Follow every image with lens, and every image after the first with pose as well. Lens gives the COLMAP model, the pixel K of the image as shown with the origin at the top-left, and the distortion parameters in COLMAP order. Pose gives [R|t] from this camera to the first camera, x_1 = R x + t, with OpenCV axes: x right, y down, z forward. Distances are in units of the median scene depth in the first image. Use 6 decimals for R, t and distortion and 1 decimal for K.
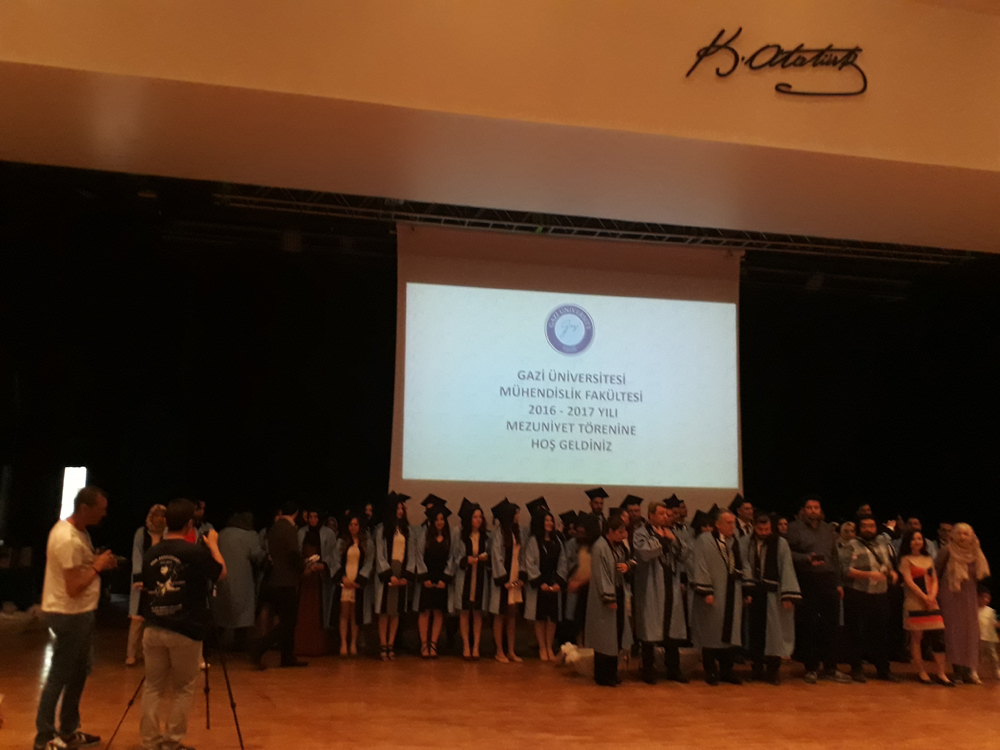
lens RADIAL K [[852.9, 0, 485.0], [0, 852.9, 392.7], [0, 0, 1]] dist [0.179635, -0.337623]
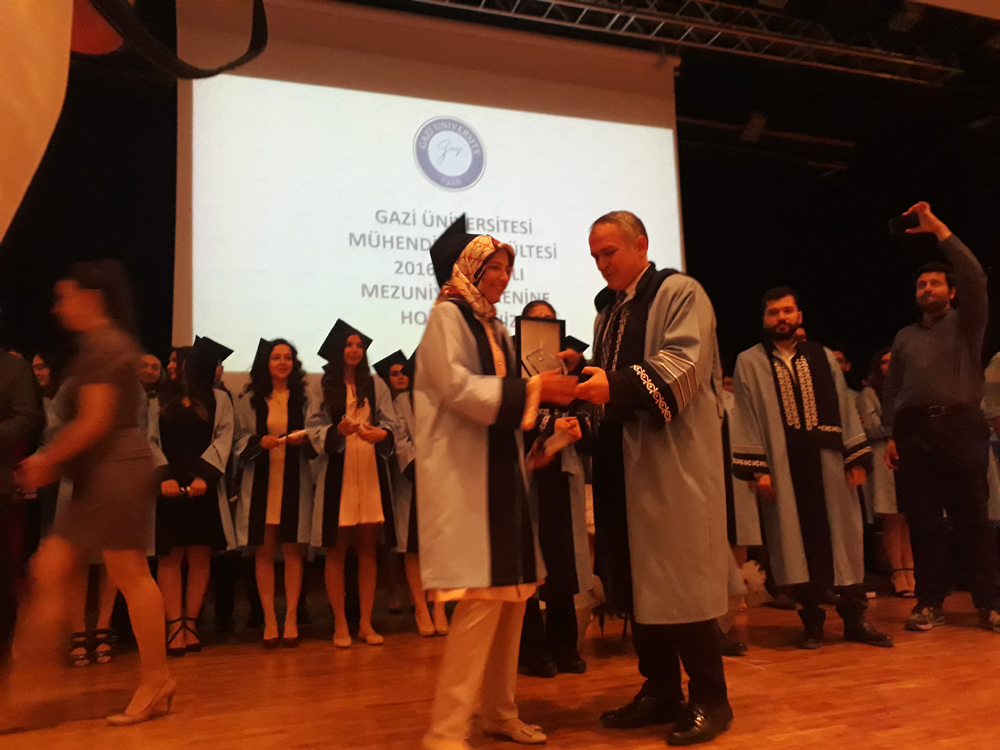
lens RADIAL K [[810.3, 0, 503.0], [0, 810.3, 377.3], [0, 0, 1]] dist [0.102210, -0.150199]
pose [[0.985874, -0.037924, 0.163139, 0.027888], [0.040530, 0.999098, -0.012675, 0.116299], [-0.162511, 0.019107, 0.986522, 0.359090]]
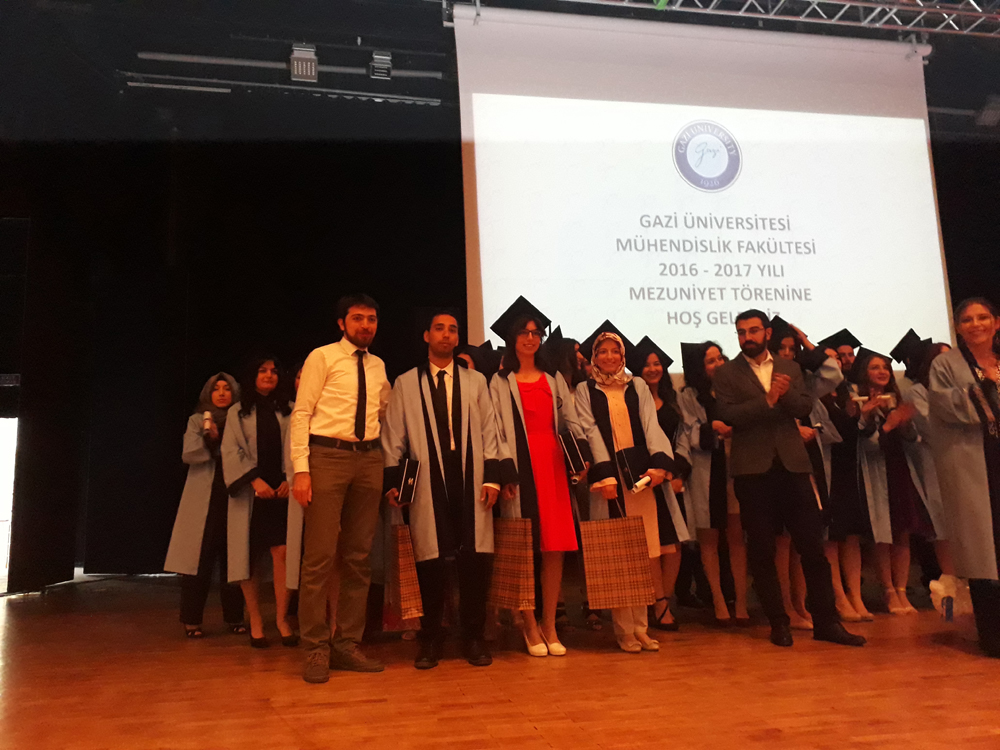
lens RADIAL K [[815.8, 0, 500.0], [0, 815.8, 375.0], [0, 0, 1]] dist [0.045874, -0.099206]
pose [[0.998418, -0.055929, 0.005778, -0.084758], [0.056023, 0.998271, -0.017768, 0.108317], [-0.004774, 0.018063, 0.999825, 0.342333]]
